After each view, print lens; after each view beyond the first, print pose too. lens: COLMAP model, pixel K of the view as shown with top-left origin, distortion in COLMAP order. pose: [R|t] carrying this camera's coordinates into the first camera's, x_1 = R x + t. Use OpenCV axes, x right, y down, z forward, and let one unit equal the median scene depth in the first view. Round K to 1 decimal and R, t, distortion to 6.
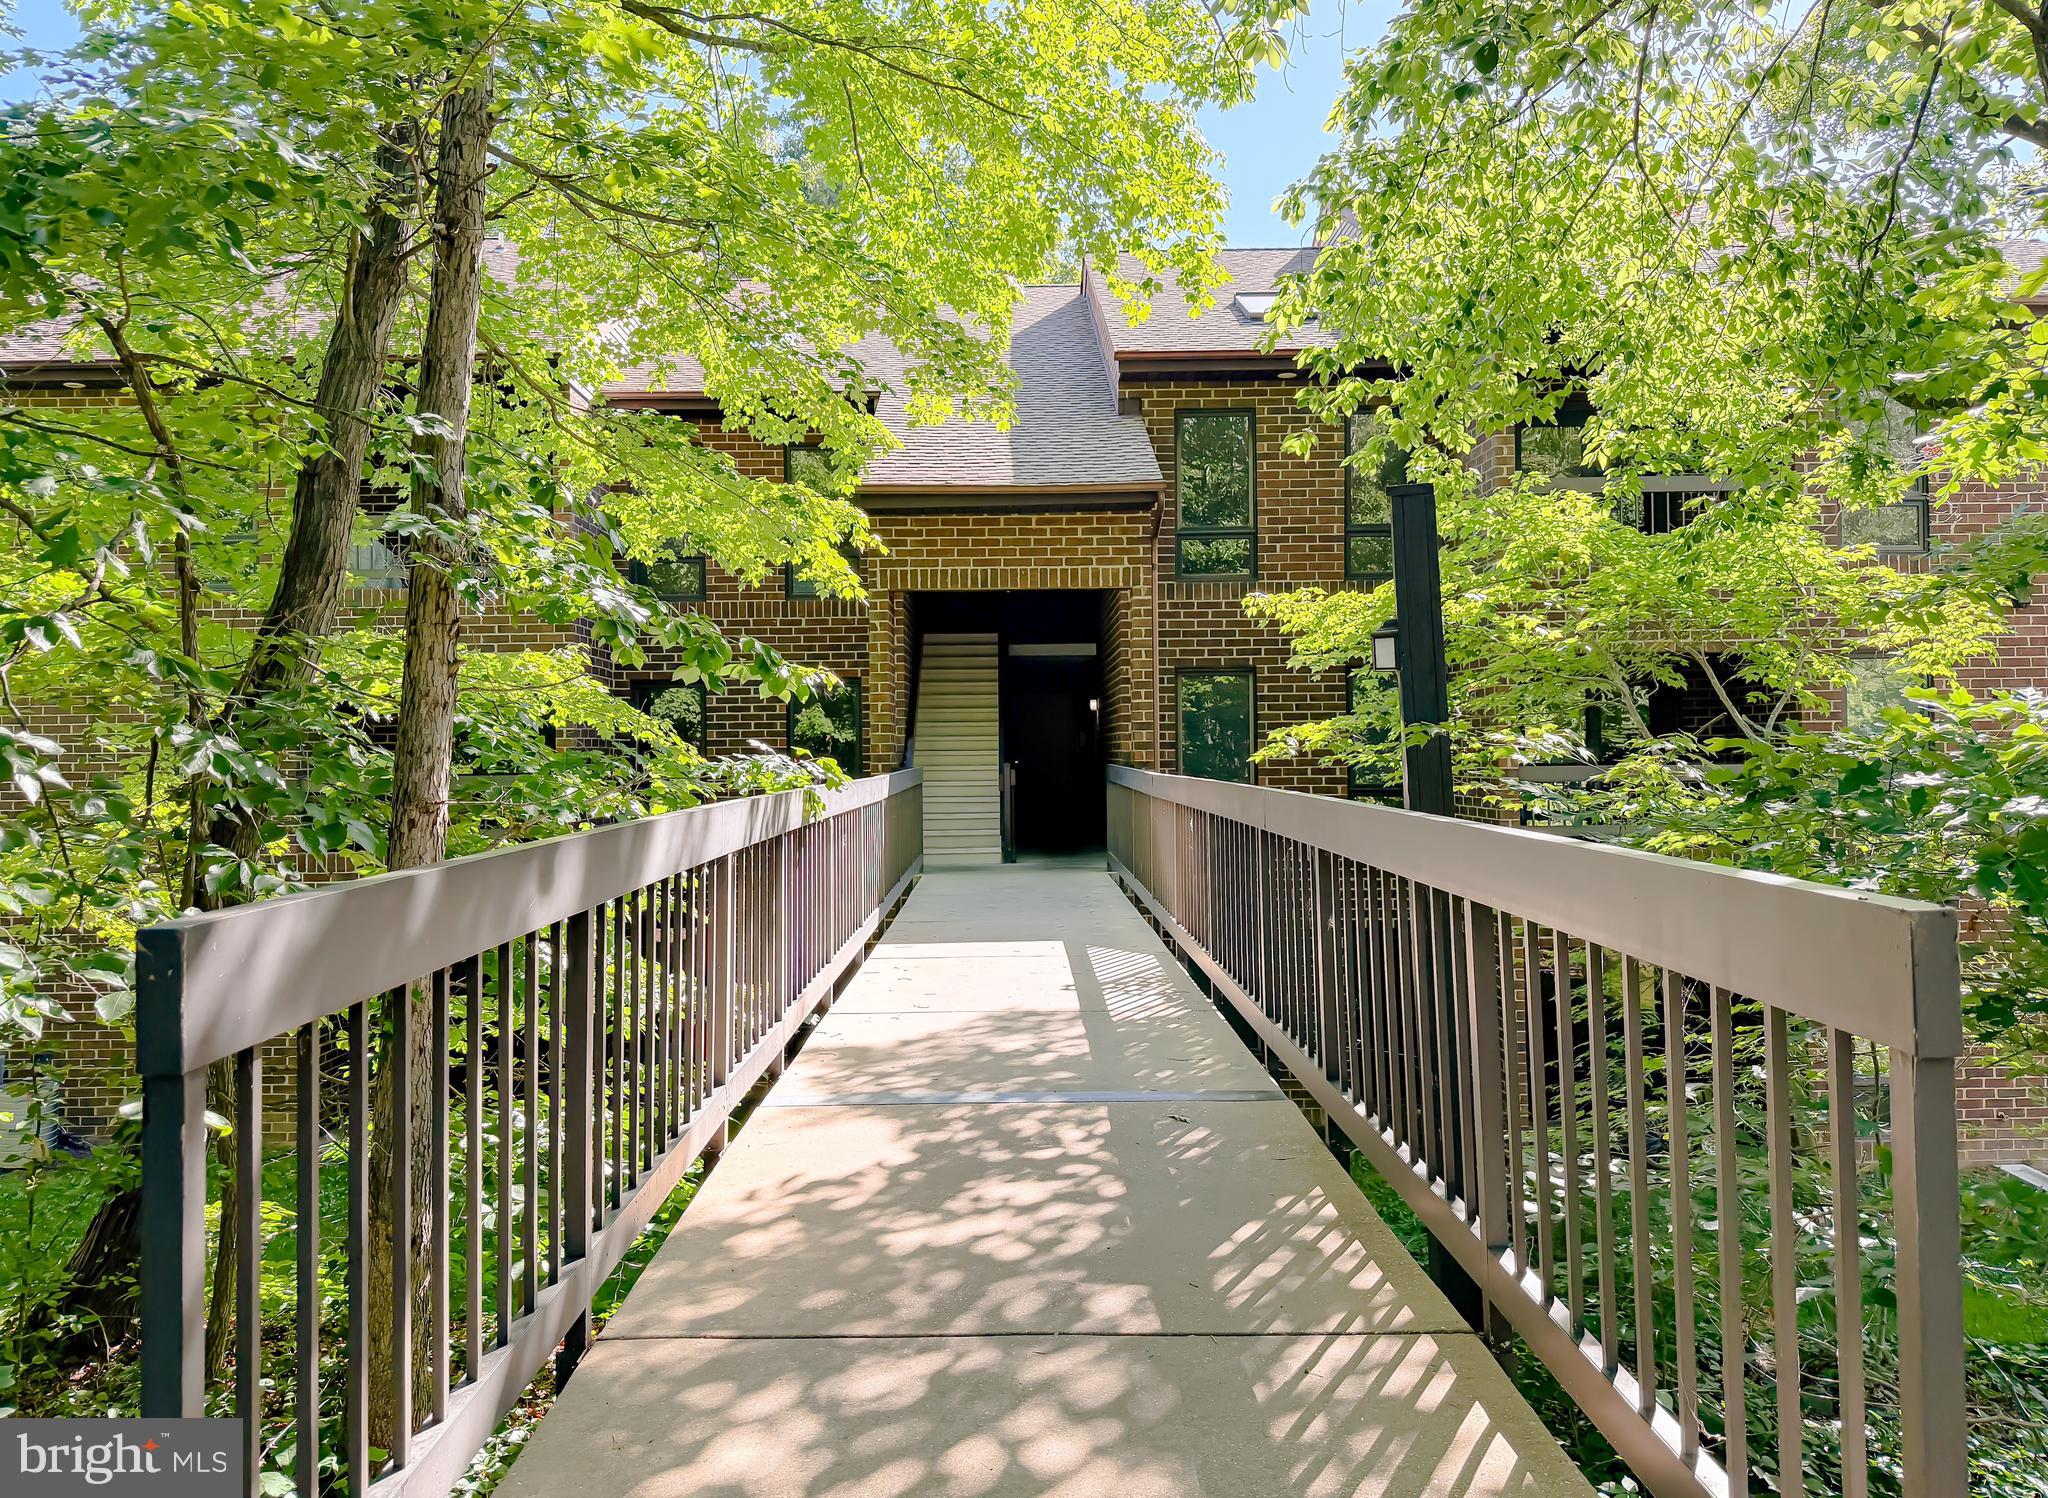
lens RADIAL K [[1680.0, 0, 1024.0], [0, 1680.0, 749.0], [0, 0, 1]] dist [-0.144363, 0.000559]
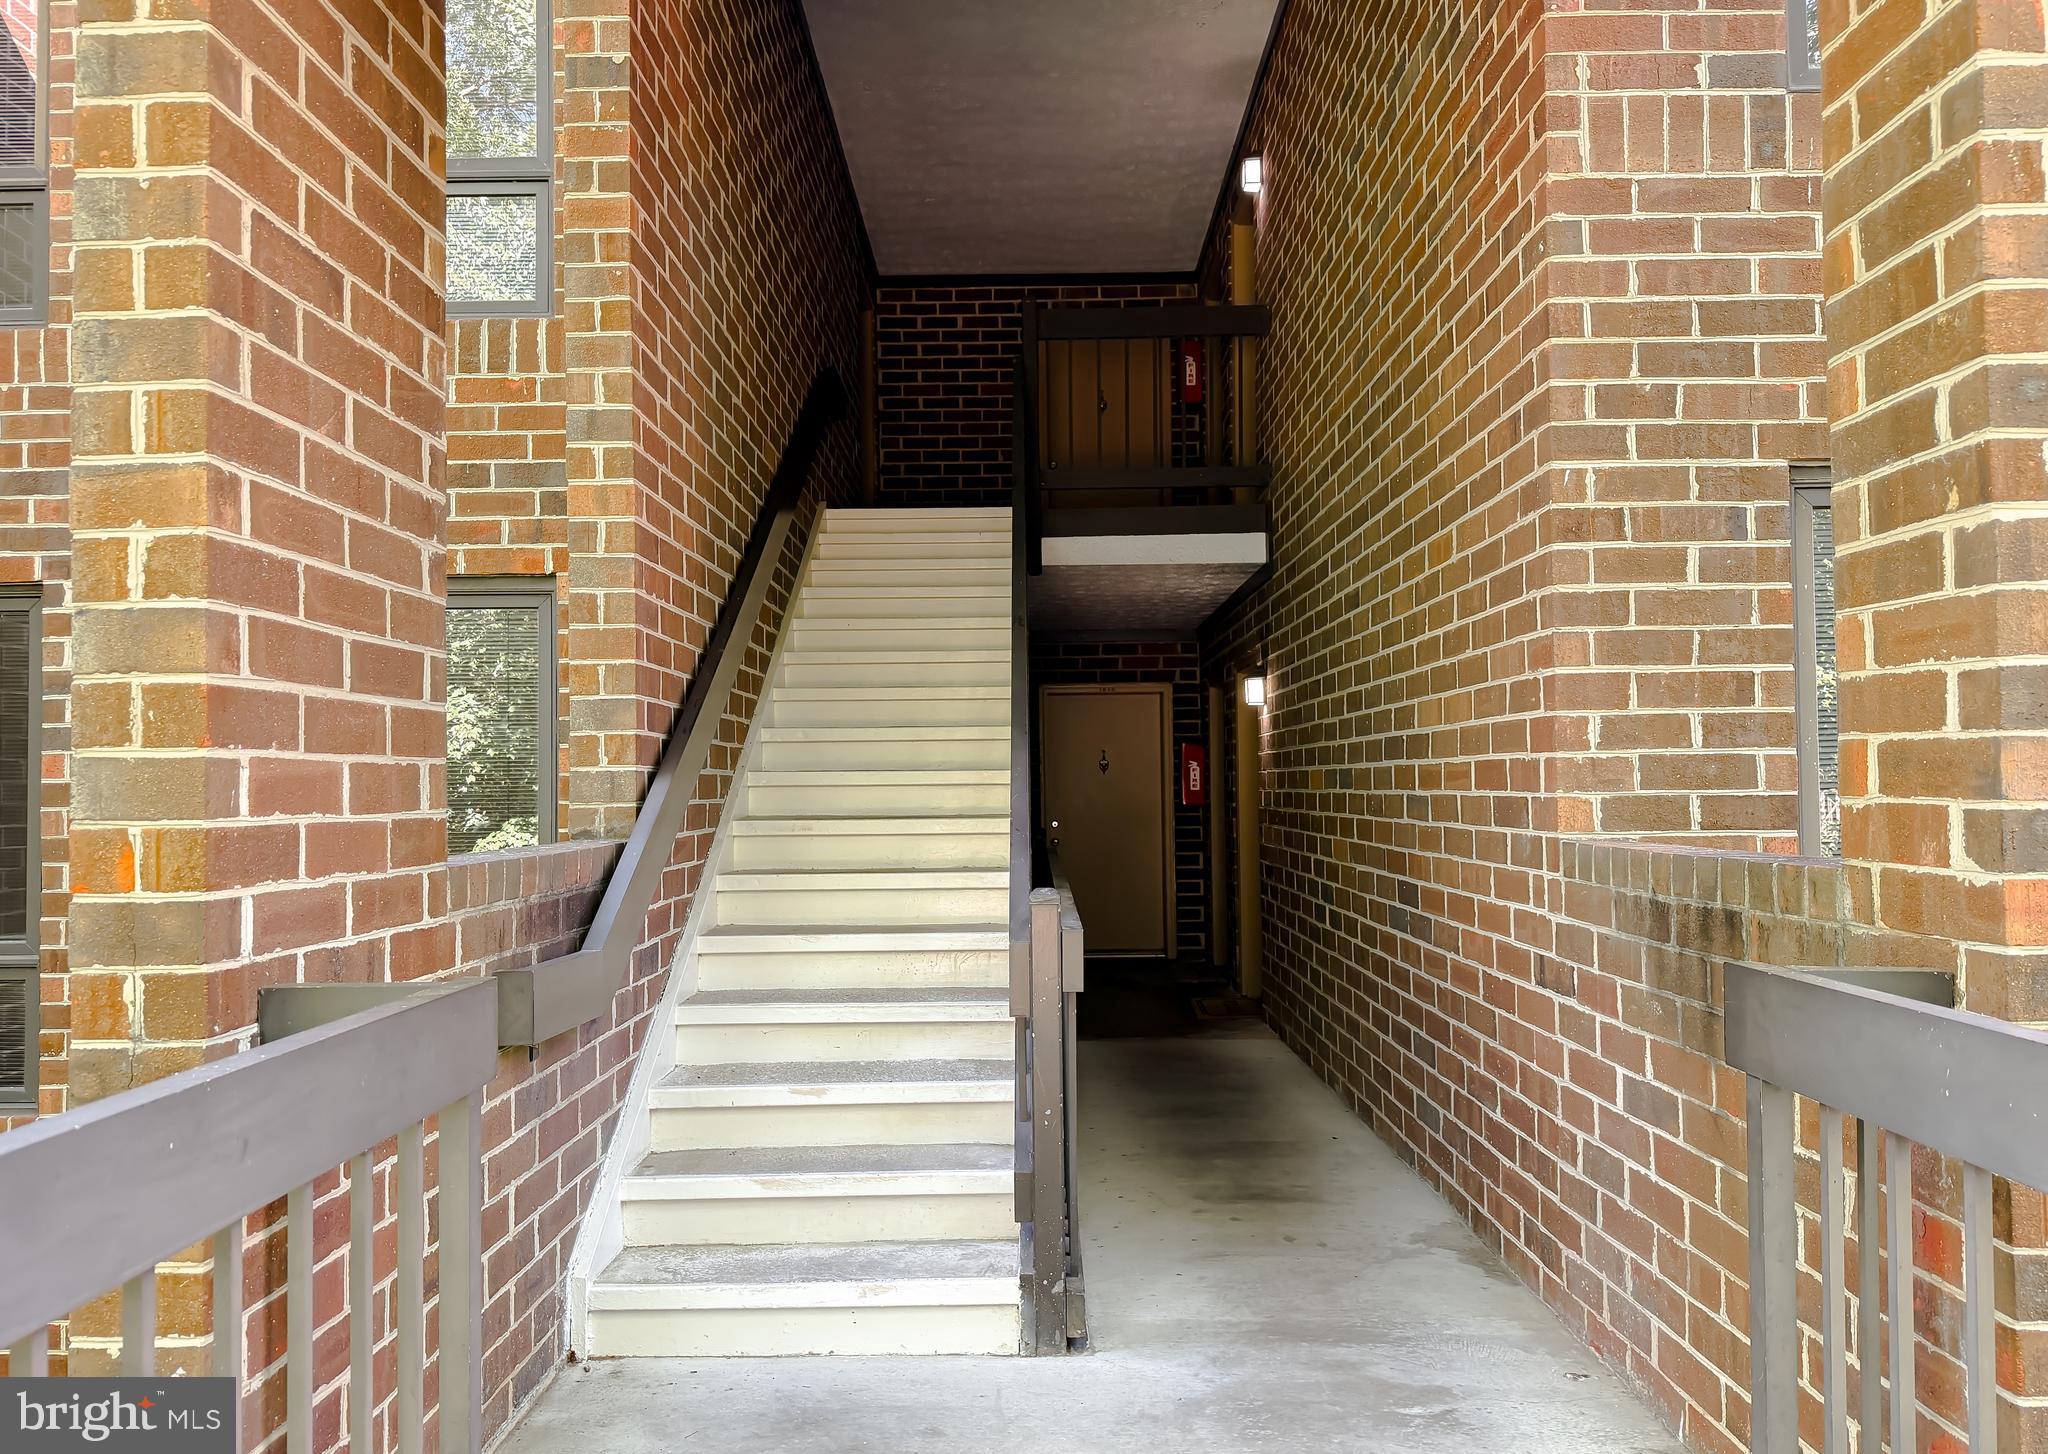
lens RADIAL K [[1478.2, 0, 1028.0], [0, 1478.2, 733.1], [0, 0, 1]] dist [0.037828, -0.059061]
pose [[0.999950, 0.001618, -0.009897, -0.013462], [-0.001949, 0.999435, -0.033549, -0.007831], [0.009838, 0.033567, 0.999388, 1.044075]]
